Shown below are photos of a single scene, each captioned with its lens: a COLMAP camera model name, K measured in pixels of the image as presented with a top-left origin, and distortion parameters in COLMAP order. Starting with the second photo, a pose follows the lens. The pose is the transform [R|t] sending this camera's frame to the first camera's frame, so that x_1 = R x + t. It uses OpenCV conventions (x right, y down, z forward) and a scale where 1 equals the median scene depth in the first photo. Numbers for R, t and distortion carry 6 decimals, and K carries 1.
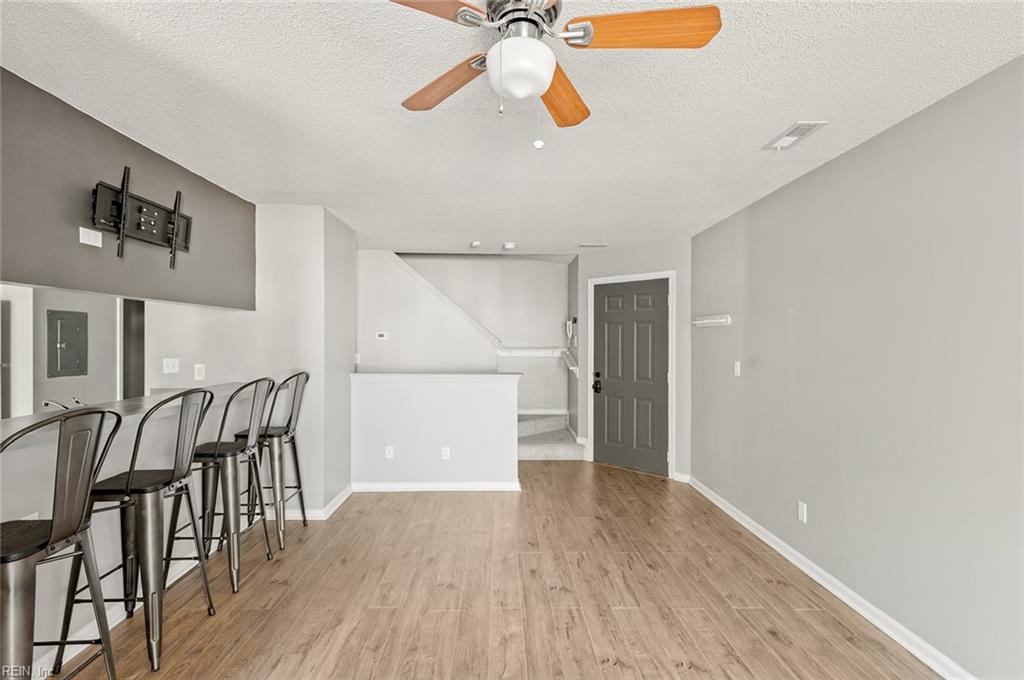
lens RADIAL K [[489.4, 0, 512.0], [0, 489.4, 340.0], [0, 0, 1]] dist [0.015184, -0.000348]
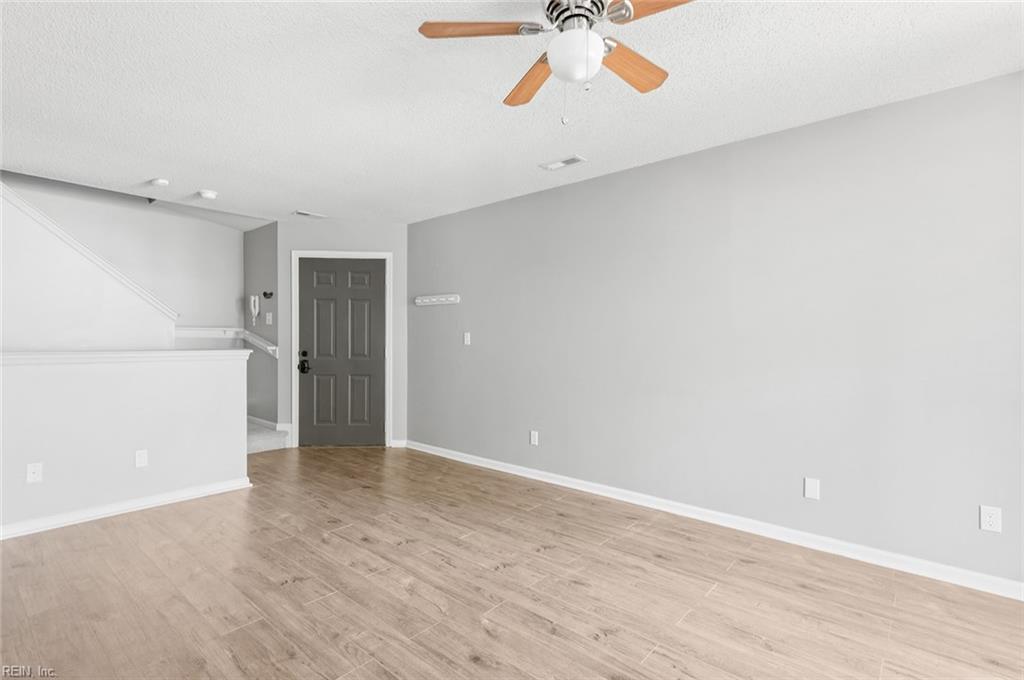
lens RADIAL K [[489.4, 0, 512.0], [0, 489.4, 340.0], [0, 0, 1]] dist [0.015184, -0.000348]
pose [[0.669262, -0.000571, 0.743026, -0.378567], [-0.003293, 0.999988, 0.003734, 0.058308], [-0.743019, -0.004946, 0.669252, 0.109682]]
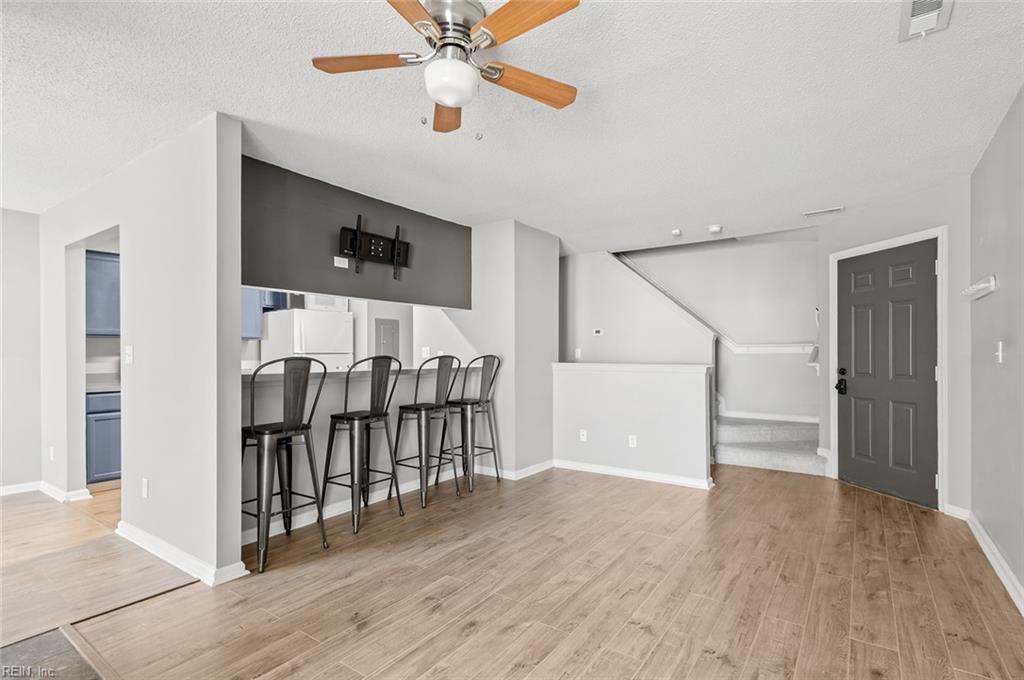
lens RADIAL K [[498.2, 0, 508.5], [0, 498.2, 352.1], [0, 0, 1]] dist [0.012602, -0.000765]
pose [[0.796276, -0.008370, -0.604876, 0.347122], [0.005094, 0.999962, -0.007131, 0.061475], [0.604912, 0.002597, 0.796288, 0.019408]]
